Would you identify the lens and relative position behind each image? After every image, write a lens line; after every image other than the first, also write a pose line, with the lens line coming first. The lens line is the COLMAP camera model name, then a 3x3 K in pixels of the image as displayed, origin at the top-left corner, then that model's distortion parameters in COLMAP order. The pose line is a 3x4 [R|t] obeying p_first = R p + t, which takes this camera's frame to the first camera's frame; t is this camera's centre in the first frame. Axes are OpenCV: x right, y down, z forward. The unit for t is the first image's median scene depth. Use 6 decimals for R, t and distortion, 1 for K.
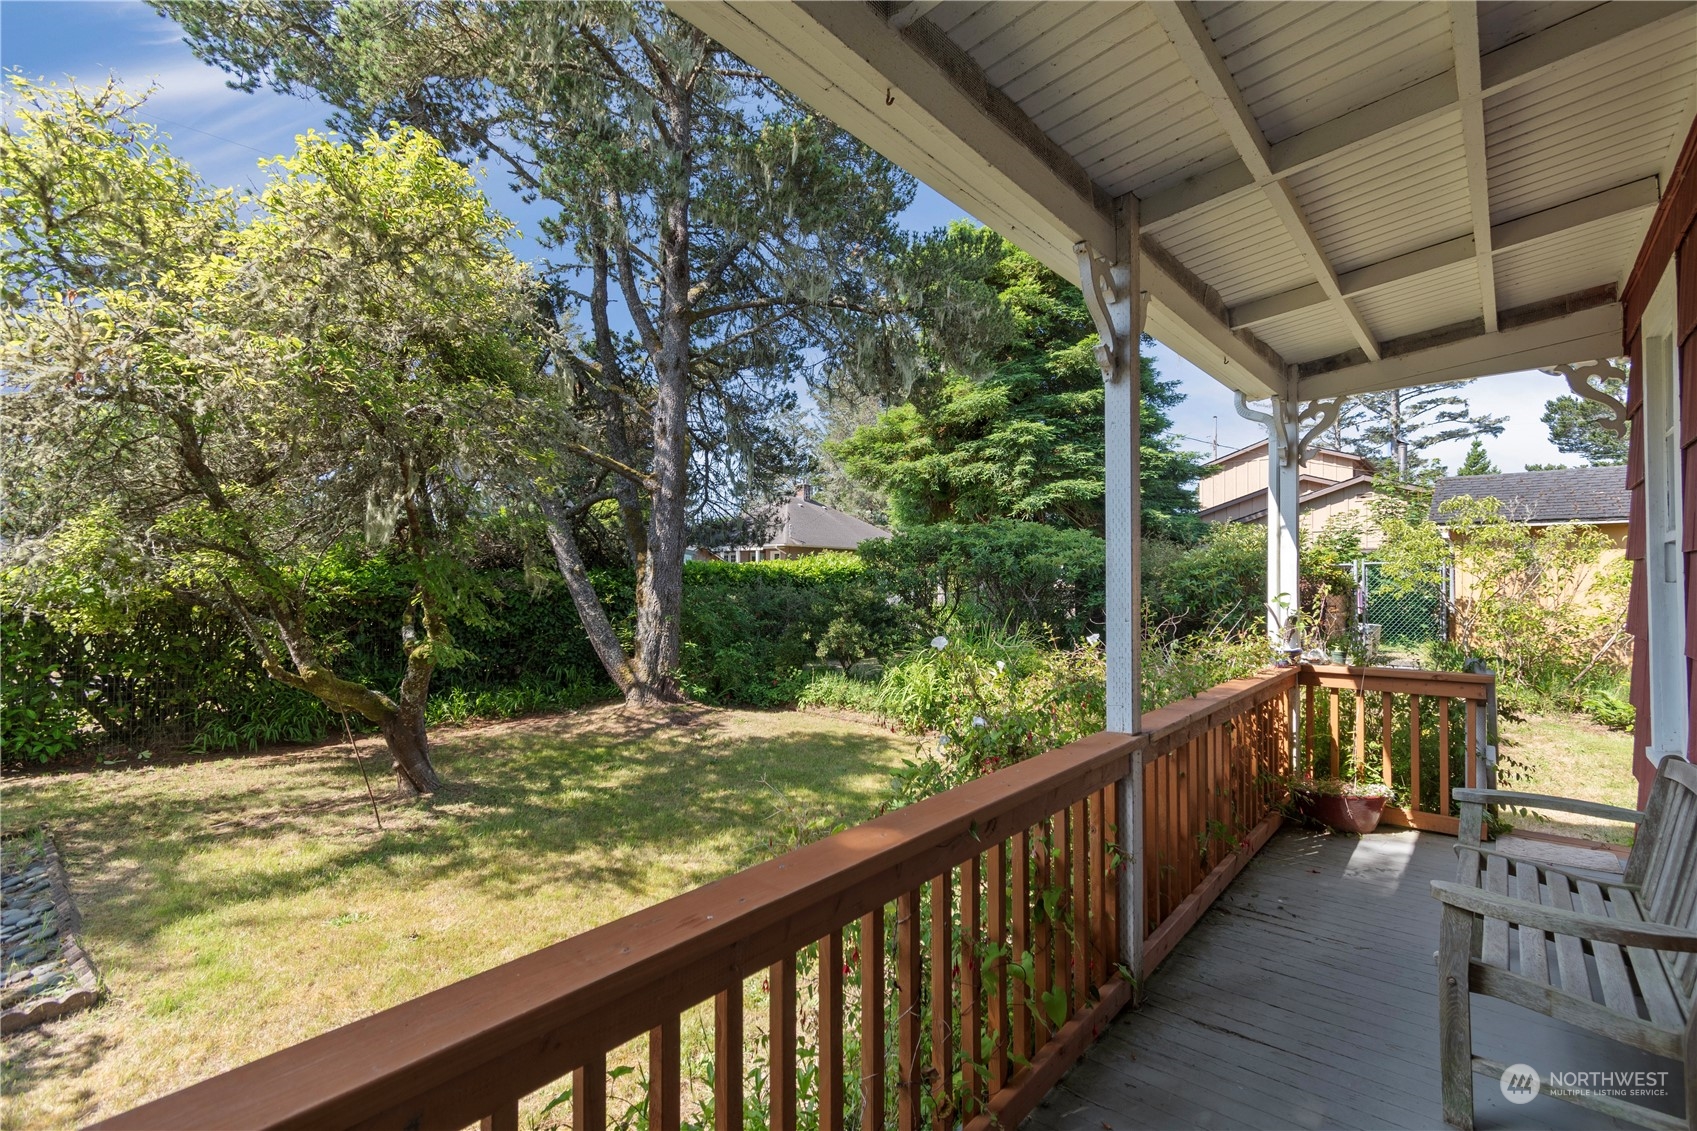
lens RADIAL K [[756.5, 0, 848.3], [0, 756.5, 564.1], [0, 0, 1]] dist [0.003791, 0.000760]
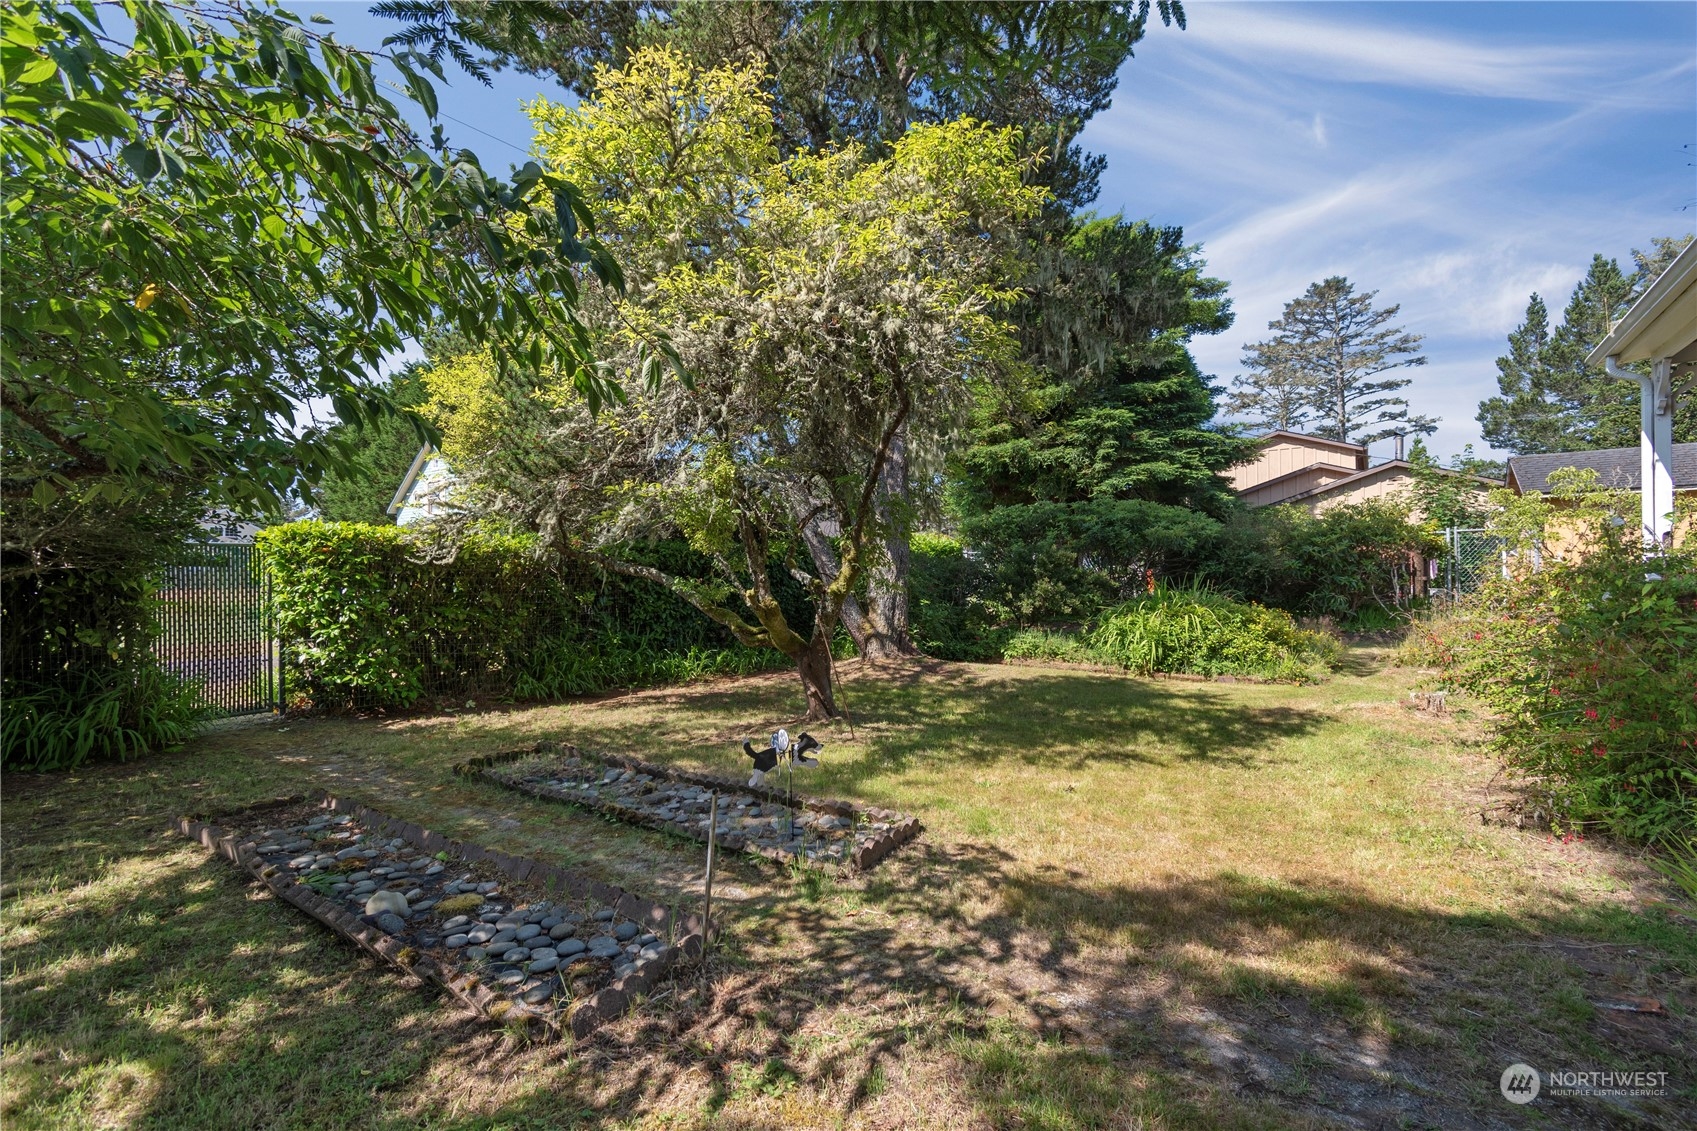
lens RADIAL K [[756.5, 0, 848.1], [0, 756.5, 568.5], [0, 0, 1]] dist [0.003791, 0.000760]
pose [[0.996002, -0.009624, 0.088812, -0.217511], [0.009112, 0.999940, 0.006161, 0.027125], [-0.088866, -0.005327, 0.996029, -0.036210]]
